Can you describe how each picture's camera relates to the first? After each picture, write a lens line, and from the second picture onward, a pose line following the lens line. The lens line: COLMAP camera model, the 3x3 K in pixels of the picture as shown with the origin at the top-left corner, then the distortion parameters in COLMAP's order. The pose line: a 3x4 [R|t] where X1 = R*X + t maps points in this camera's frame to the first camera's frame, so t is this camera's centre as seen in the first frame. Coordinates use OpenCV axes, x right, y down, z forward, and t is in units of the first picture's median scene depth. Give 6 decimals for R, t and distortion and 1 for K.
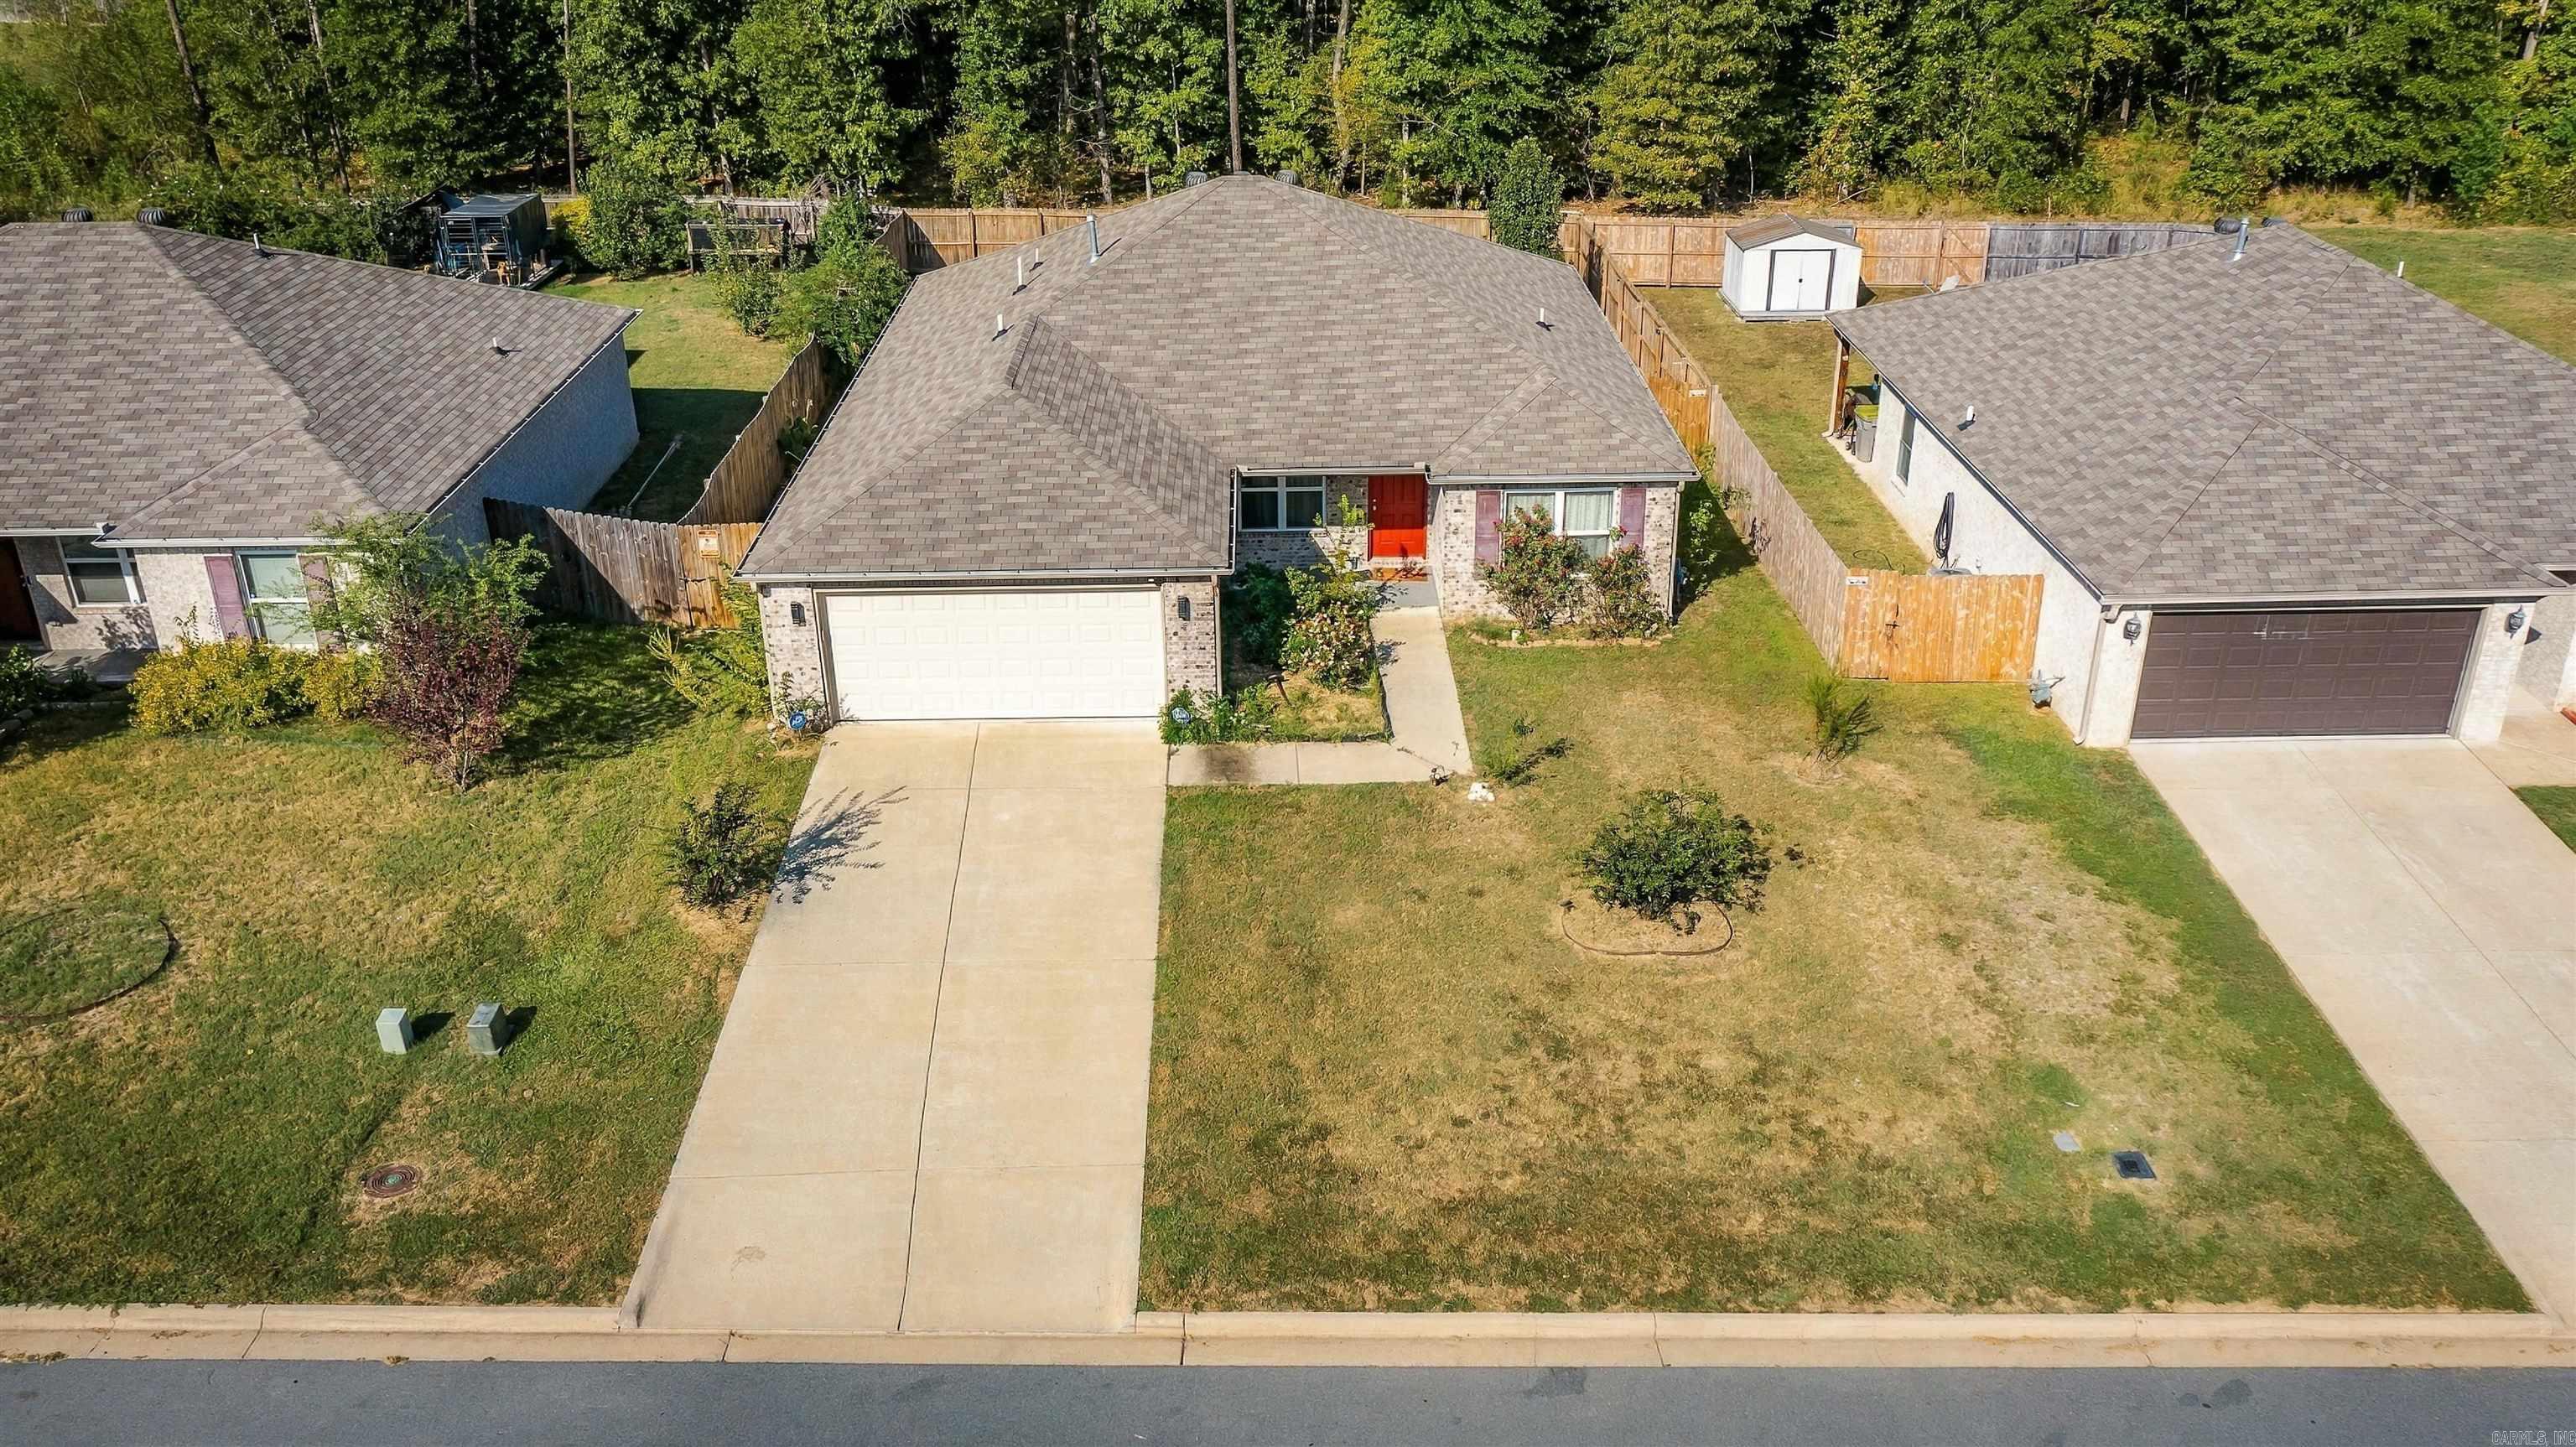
lens RADIAL K [[2061.2, 0, 1296.1], [0, 2061.2, 709.7], [0, 0, 1]] dist [0.008794, 0.010129]
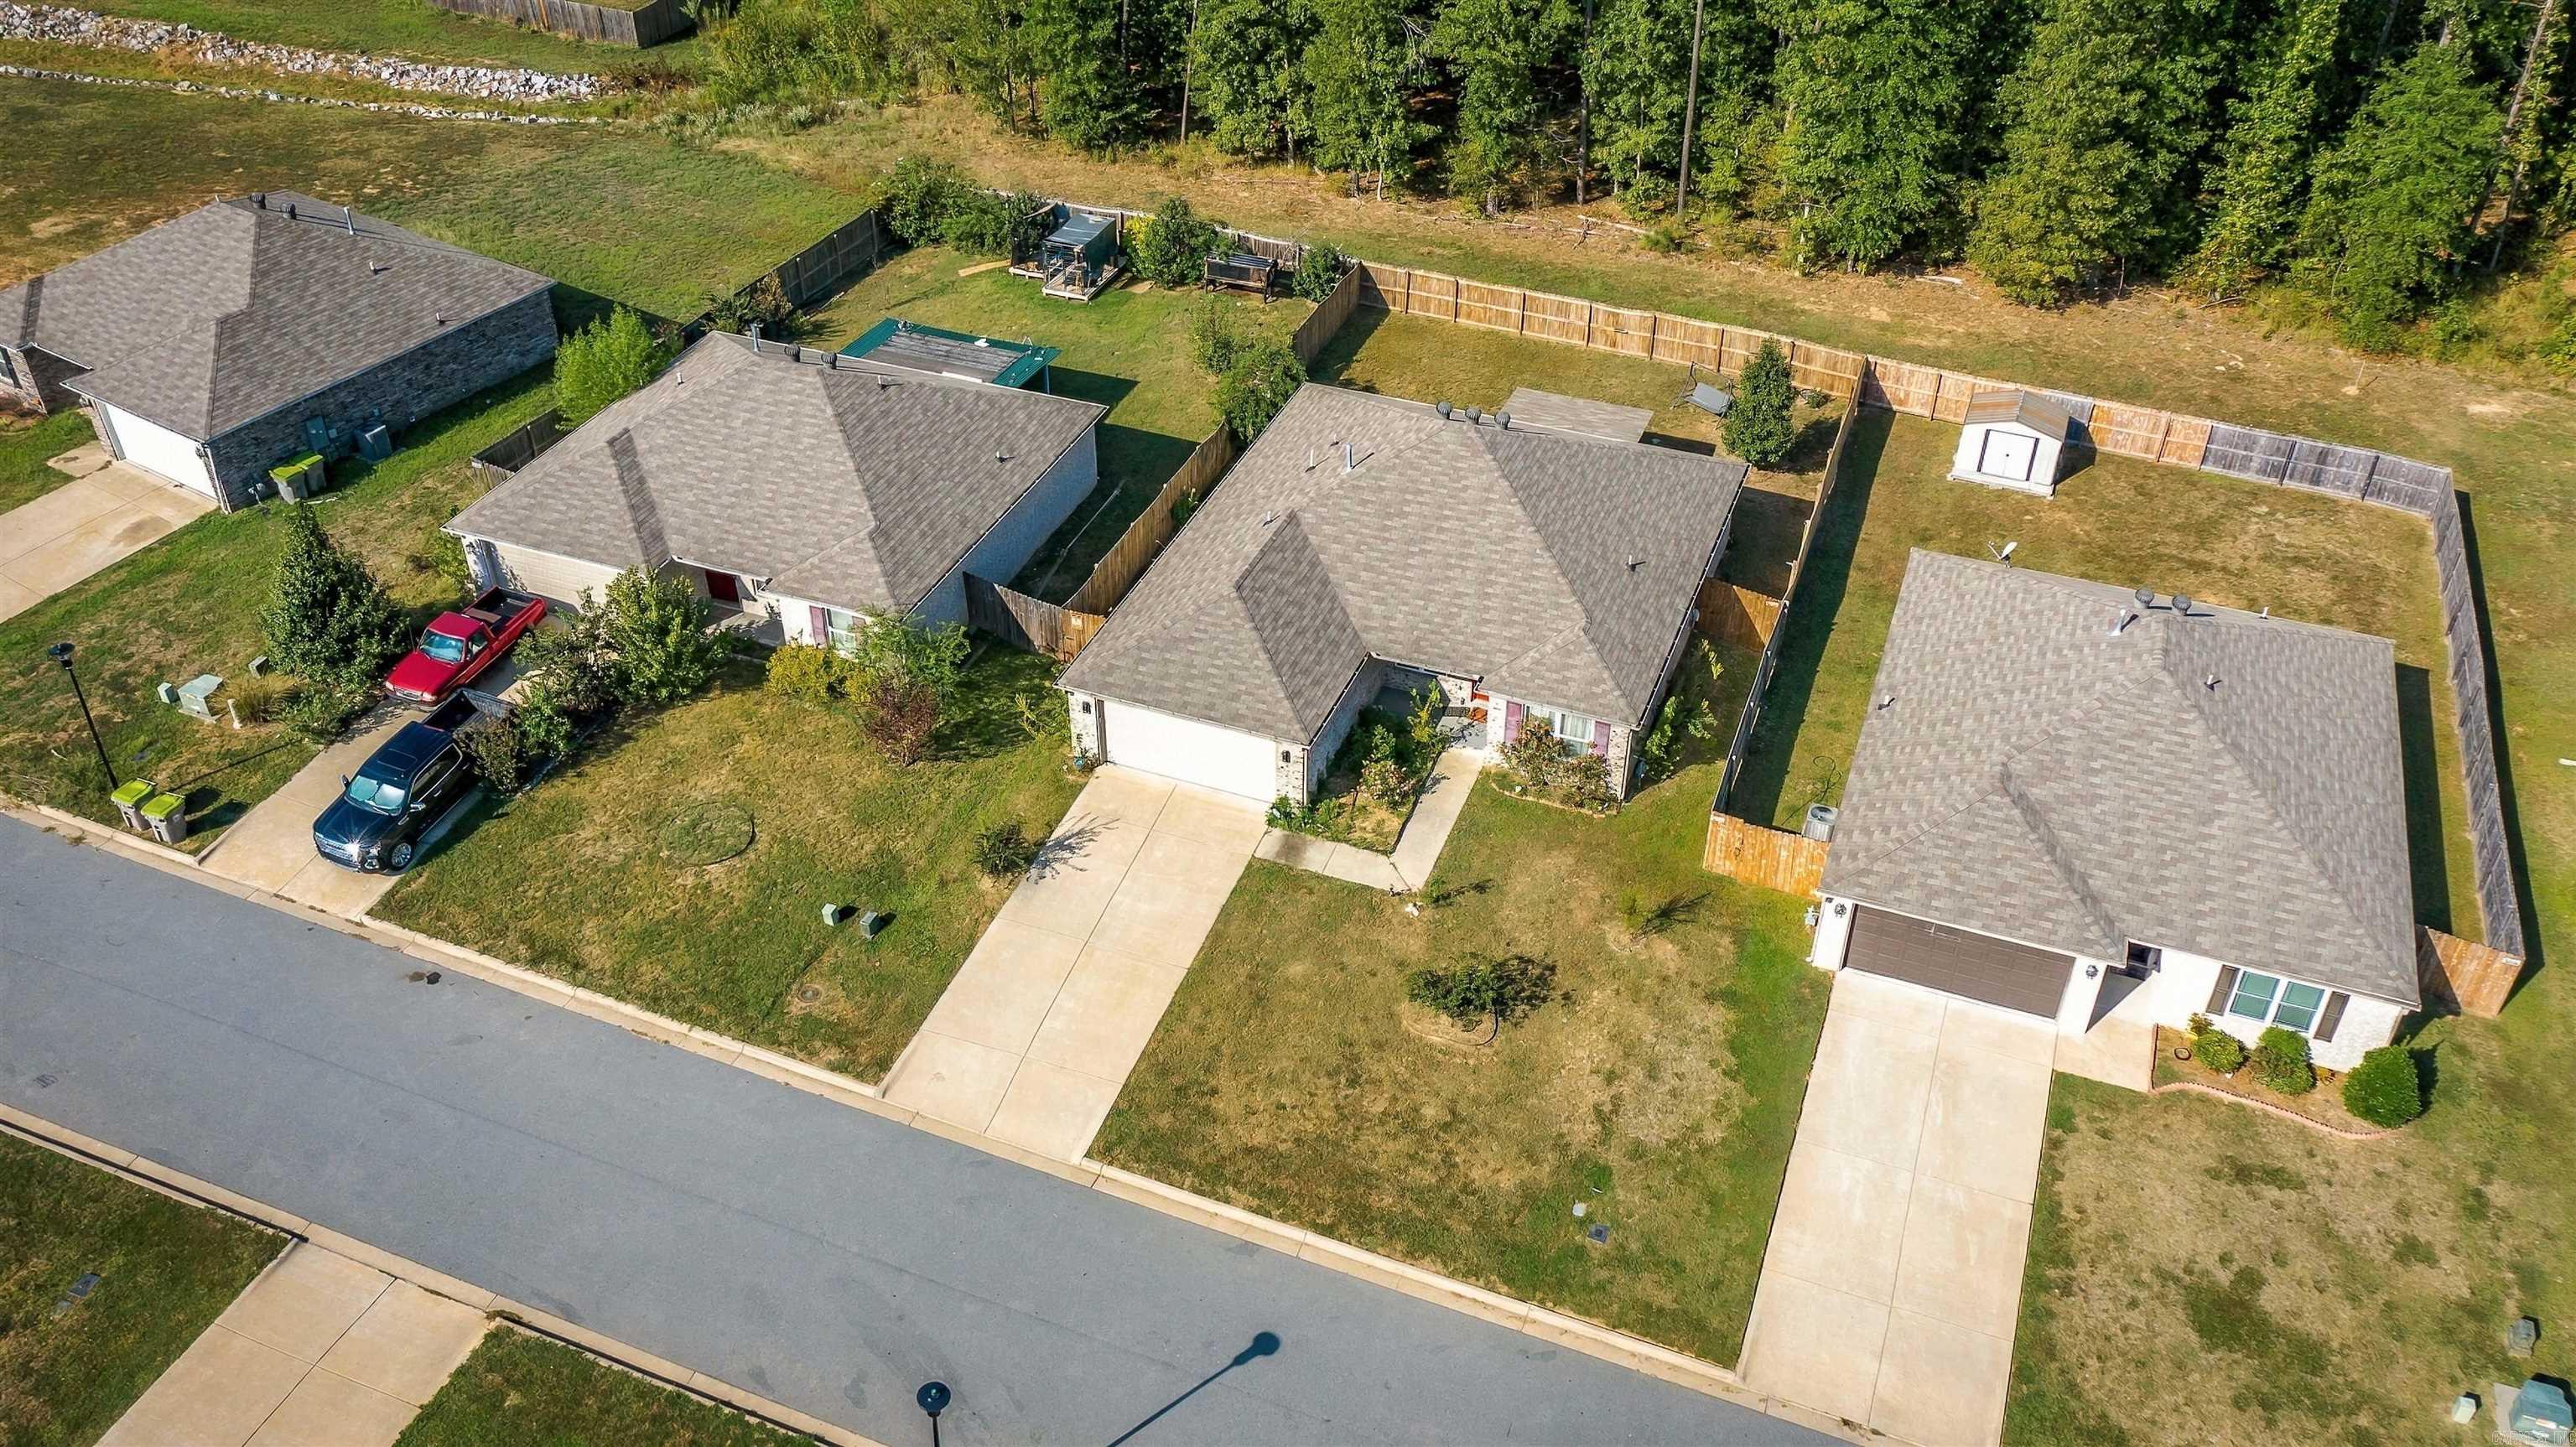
lens RADIAL K [[2061.2, 0, 1296.1], [0, 2061.2, 709.7], [0, 0, 1]] dist [0.008794, 0.010129]
pose [[0.924931, 0.236725, -0.297430, 0.456349], [-0.175218, 0.959849, 0.219061, -0.464621], [0.337345, -0.150501, 0.929273, -0.601067]]
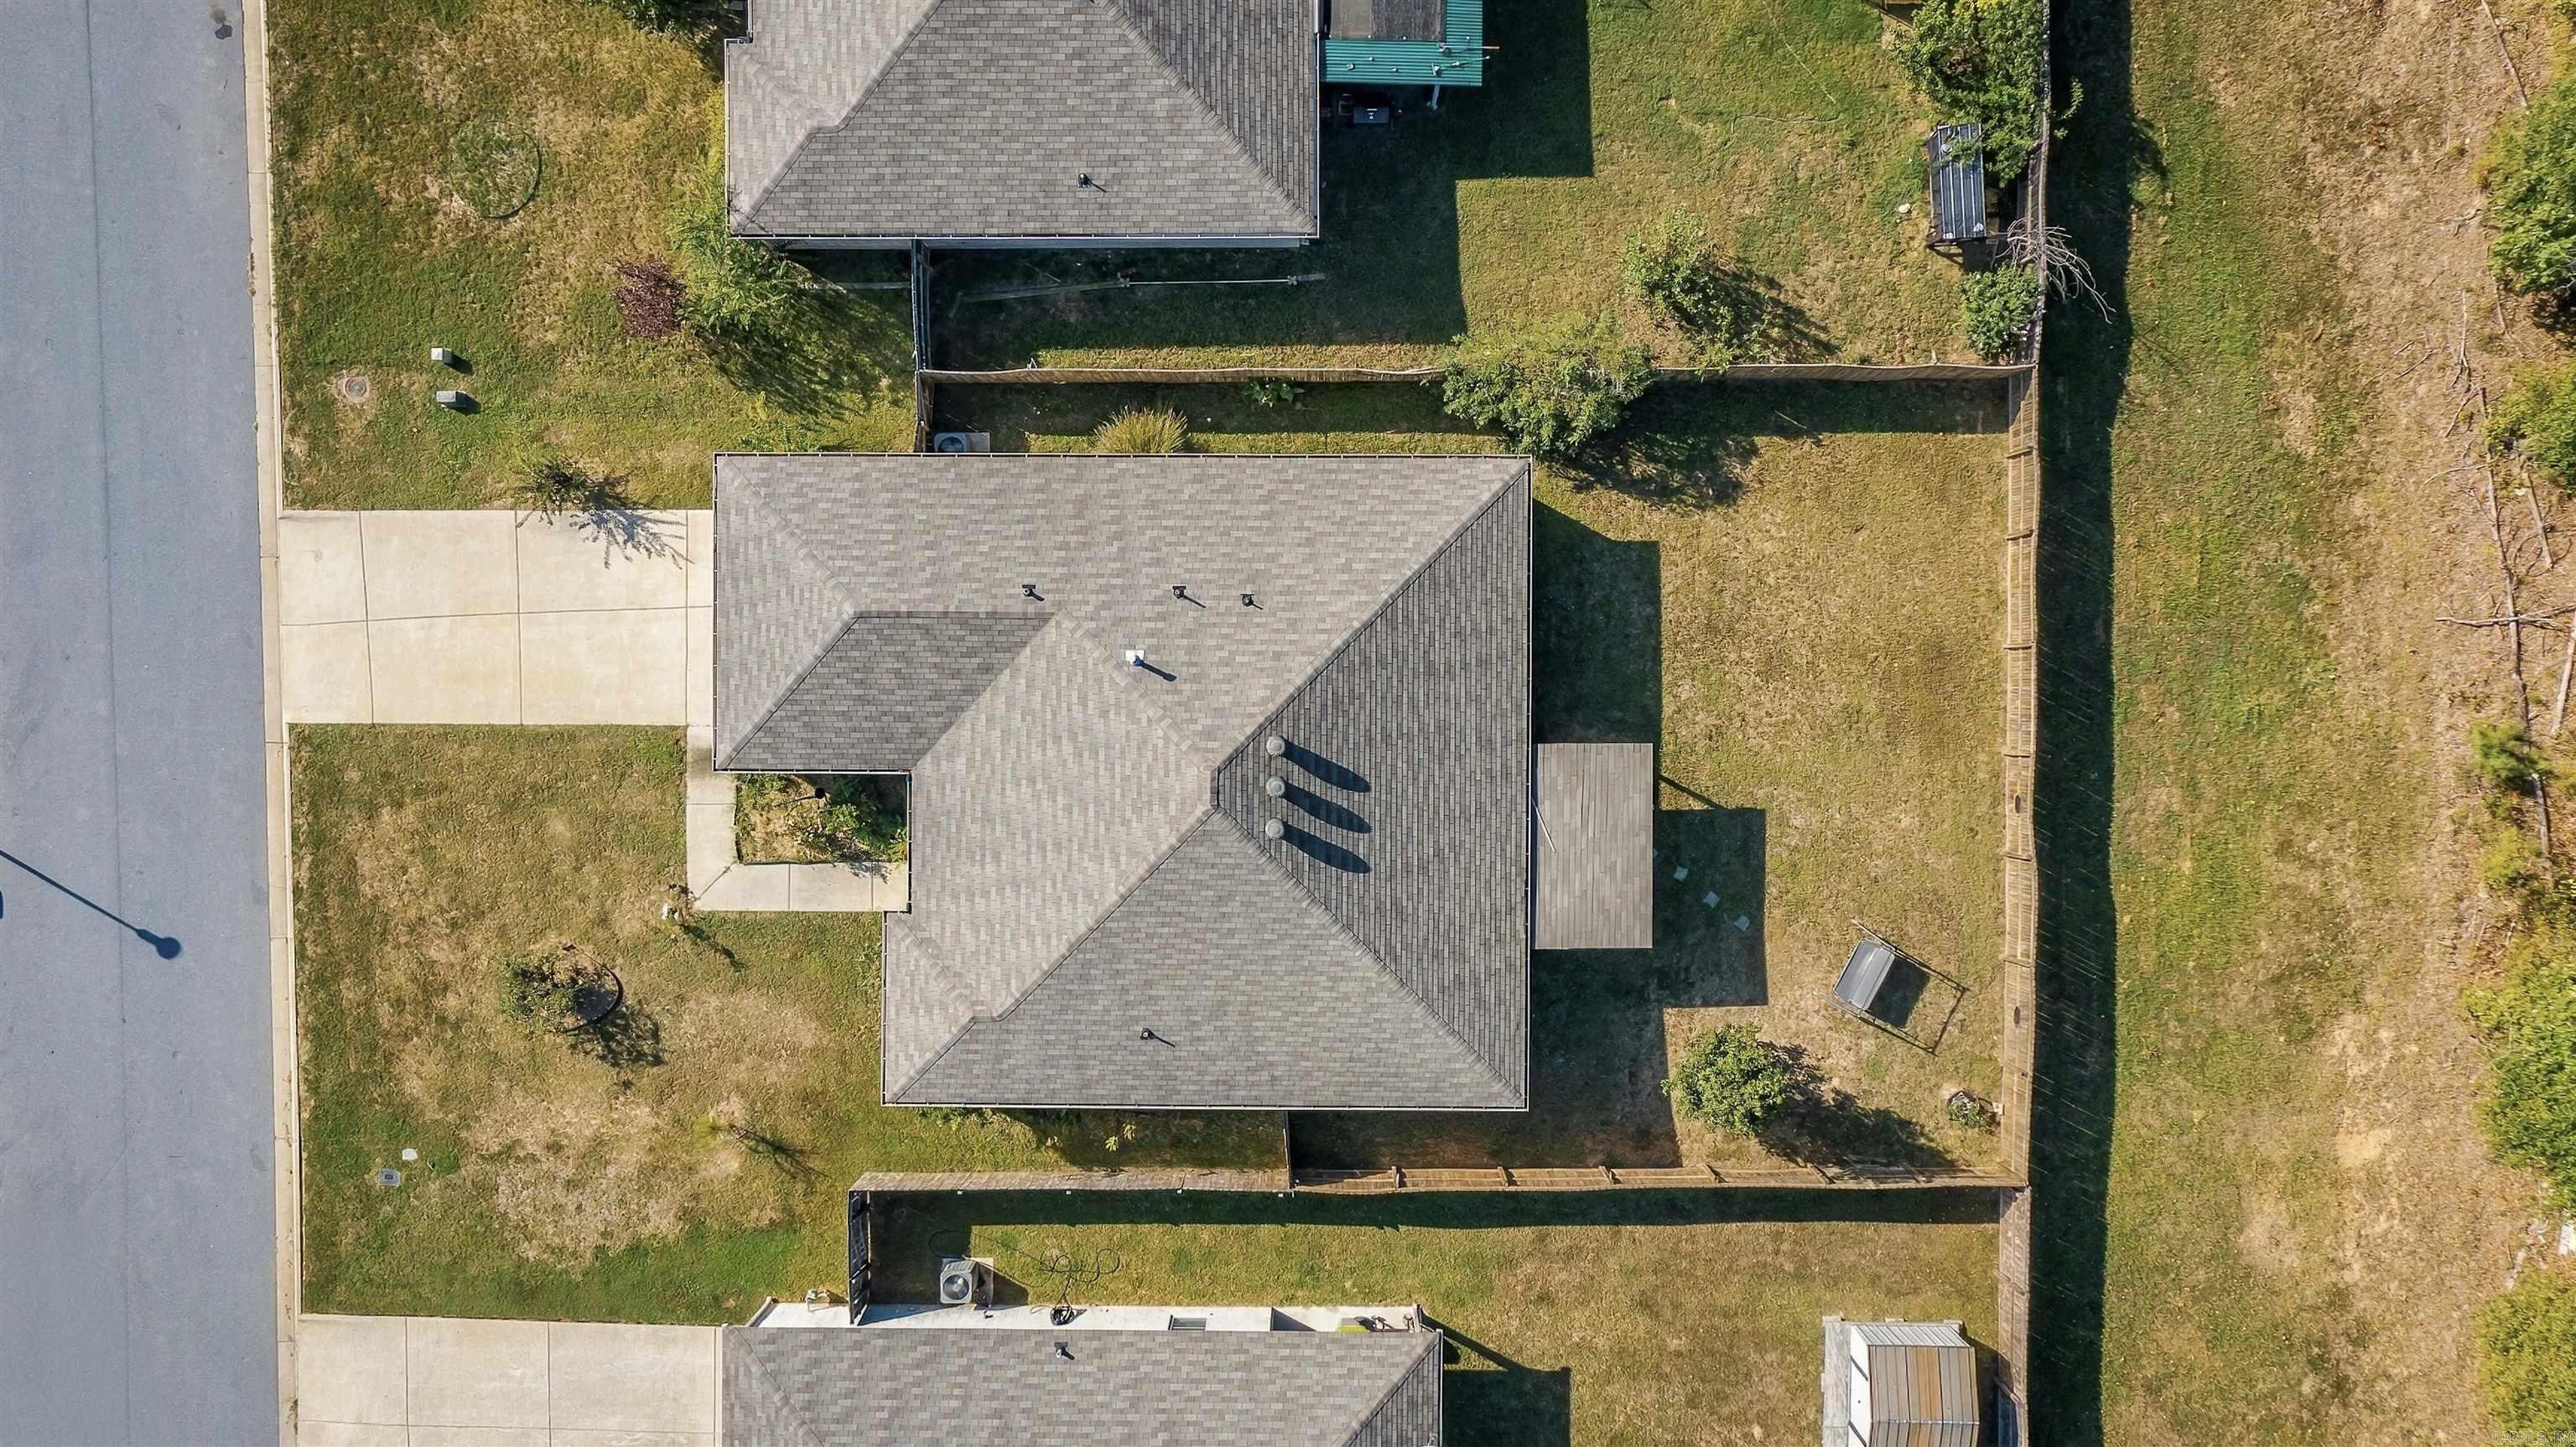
lens RADIAL K [[2061.2, 0, 1296.1], [0, 2061.2, 709.7], [0, 0, 1]] dist [0.008794, 0.010129]
pose [[-0.024349, 0.999512, 0.019590, -0.115548], [-0.418406, -0.027986, 0.907829, -1.628386], [0.907934, 0.013908, 0.418883, 0.724121]]
